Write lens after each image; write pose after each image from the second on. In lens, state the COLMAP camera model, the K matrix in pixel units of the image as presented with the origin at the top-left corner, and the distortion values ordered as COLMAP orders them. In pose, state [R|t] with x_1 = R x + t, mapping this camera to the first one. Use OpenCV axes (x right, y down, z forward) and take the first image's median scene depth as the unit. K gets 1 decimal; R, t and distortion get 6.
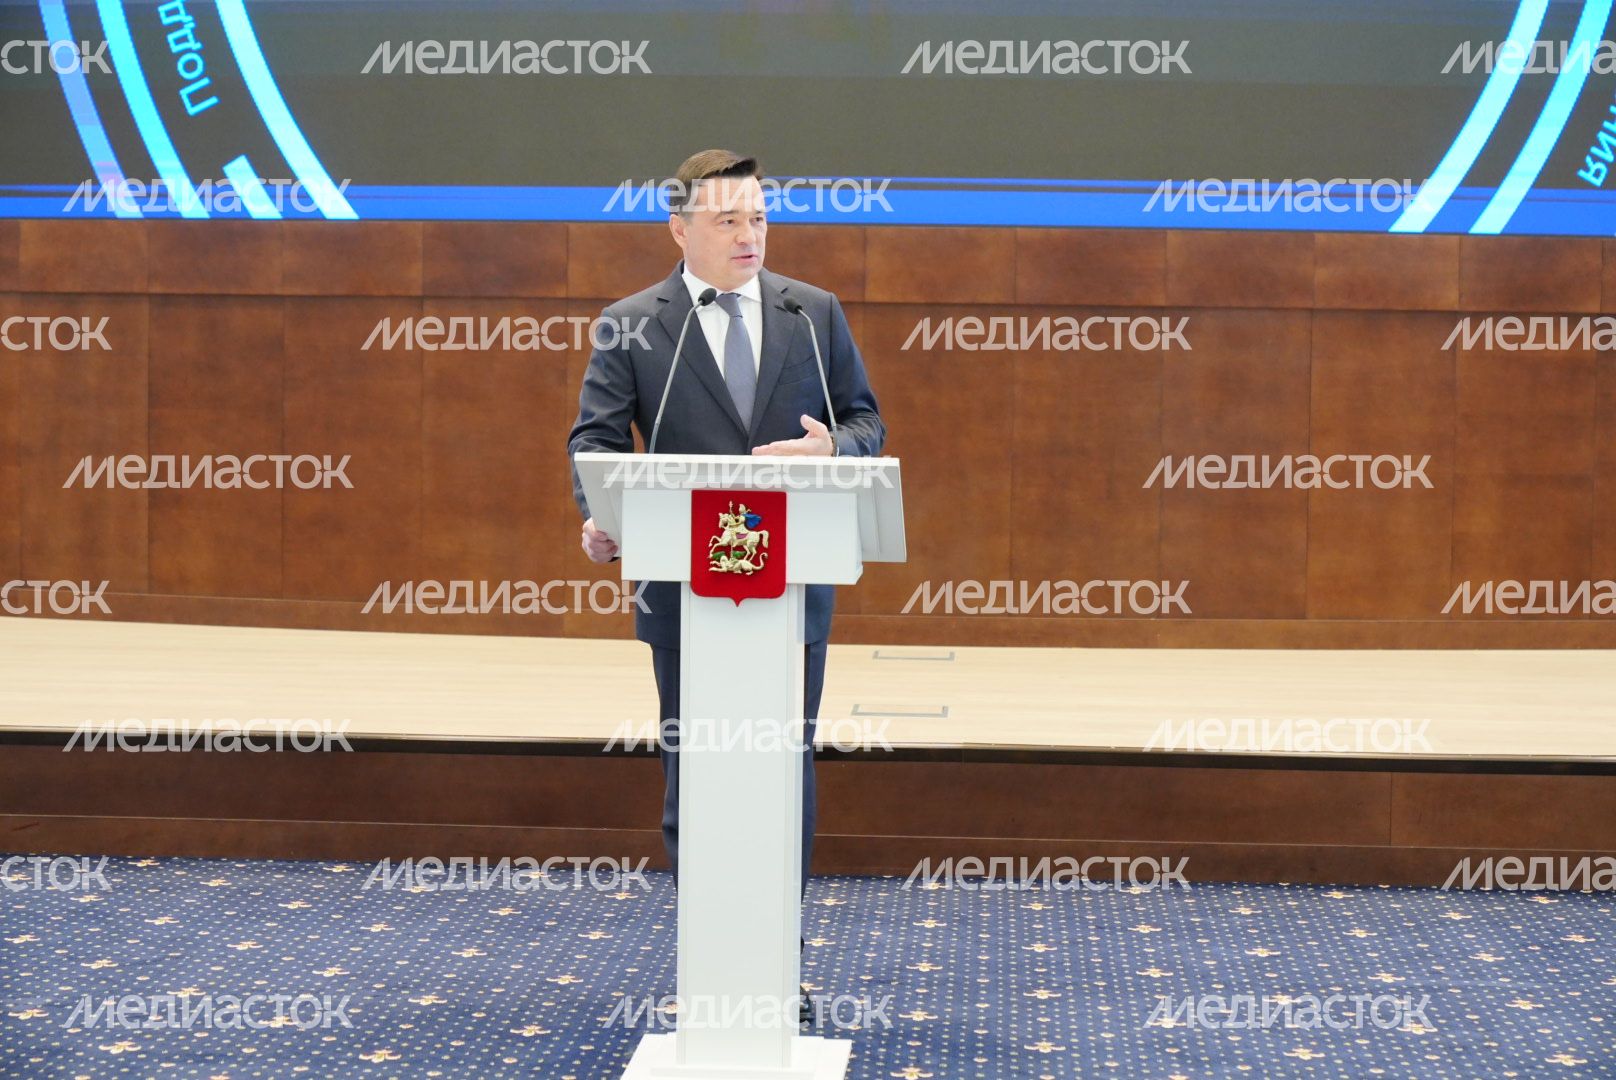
lens RADIAL K [[3208.1, 0, 826.9], [0, 3208.1, 528.2], [0, 0, 1]] dist [-0.002301, 0.000000]
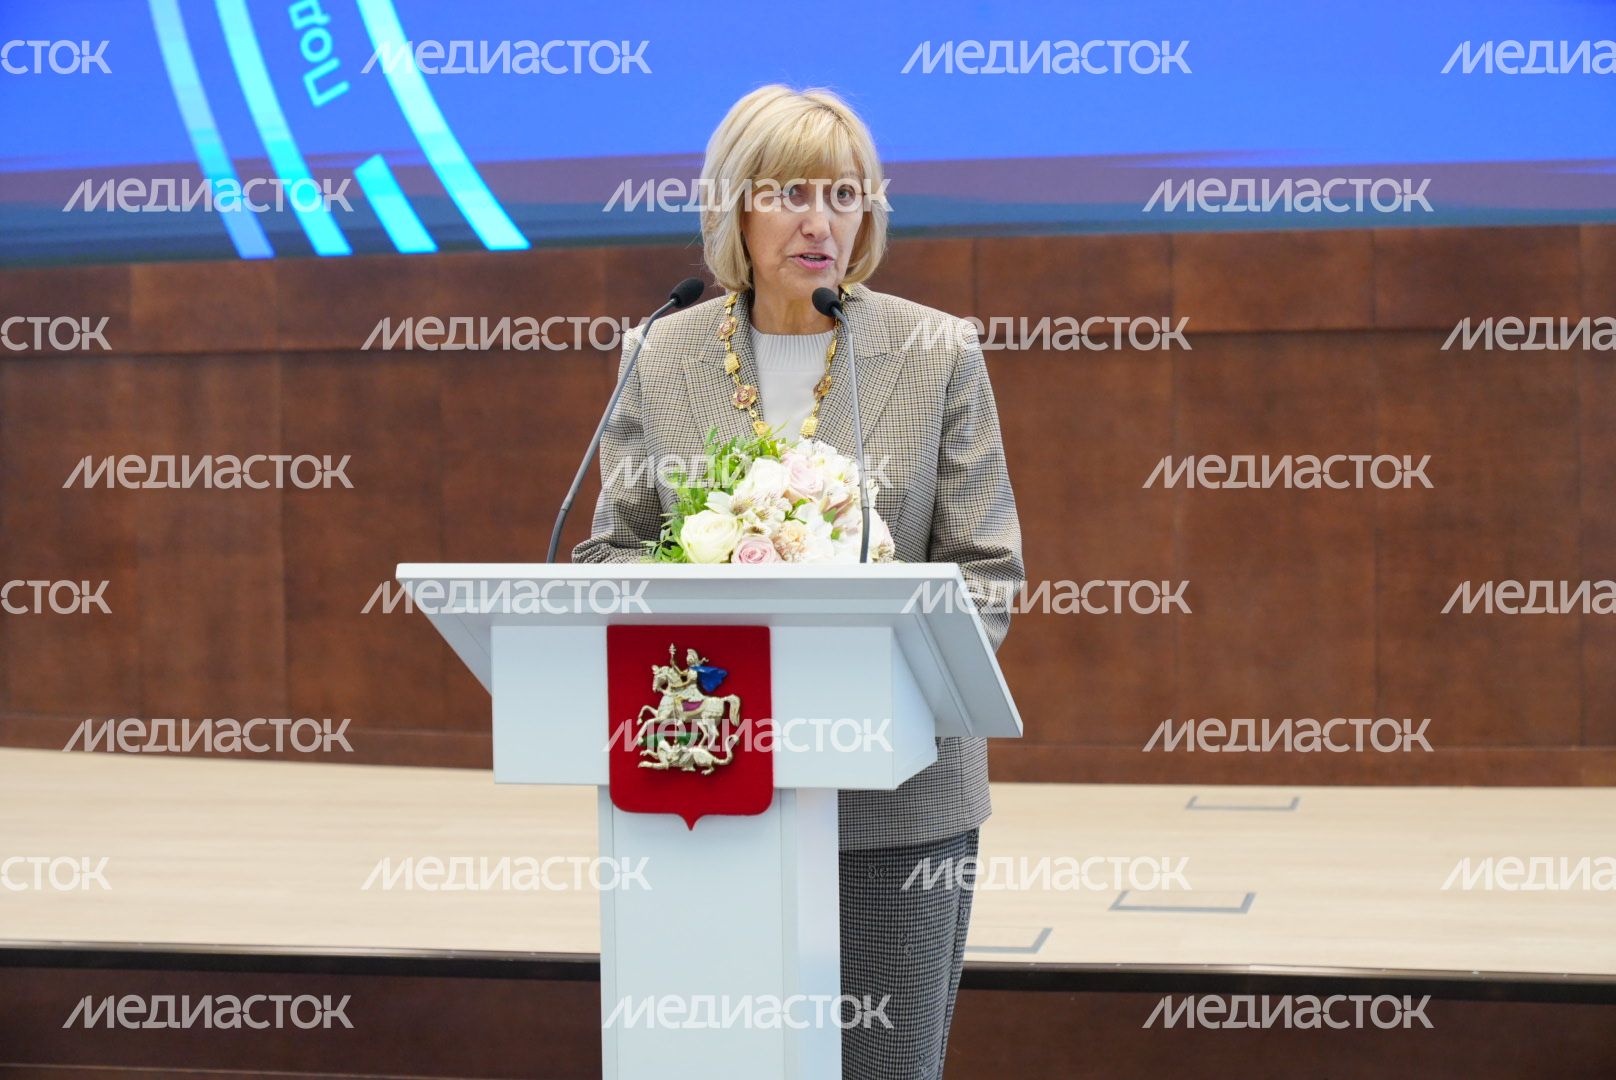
lens RADIAL K [[3208.1, 0, 809.9], [0, 3208.1, 523.1], [0, 0, 1]] dist [-0.002301, 0.000000]
pose [[0.987616, -0.021092, -0.155468, 0.044082], [0.017392, 0.999533, -0.025120, -0.008046], [0.155925, 0.022105, 0.987521, 0.242008]]
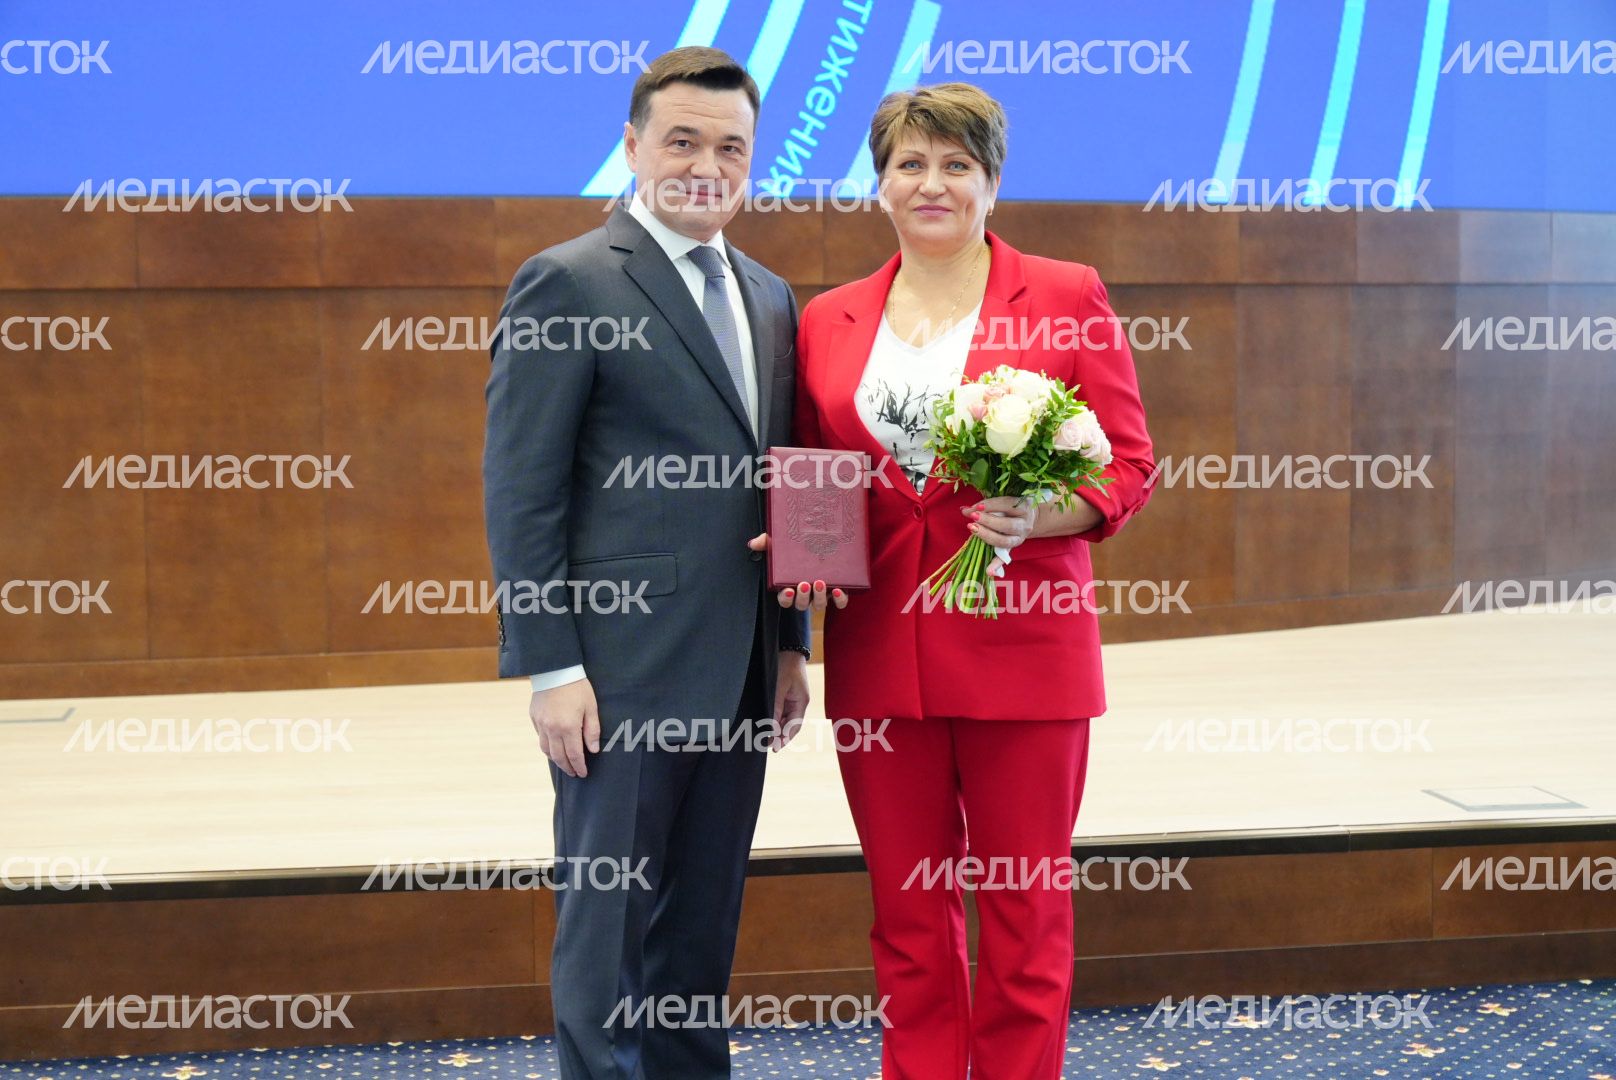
lens RADIAL K [[2700.7, 0, 801.2], [0, 2700.7, 516.9], [0, 0, 1]] dist [-0.024454, 0.000000]
pose [[0.979892, -0.036945, 0.196080, 0.088066], [0.035333, 0.999307, 0.011714, -0.012237], [-0.196377, -0.004551, 0.980518, 0.274798]]
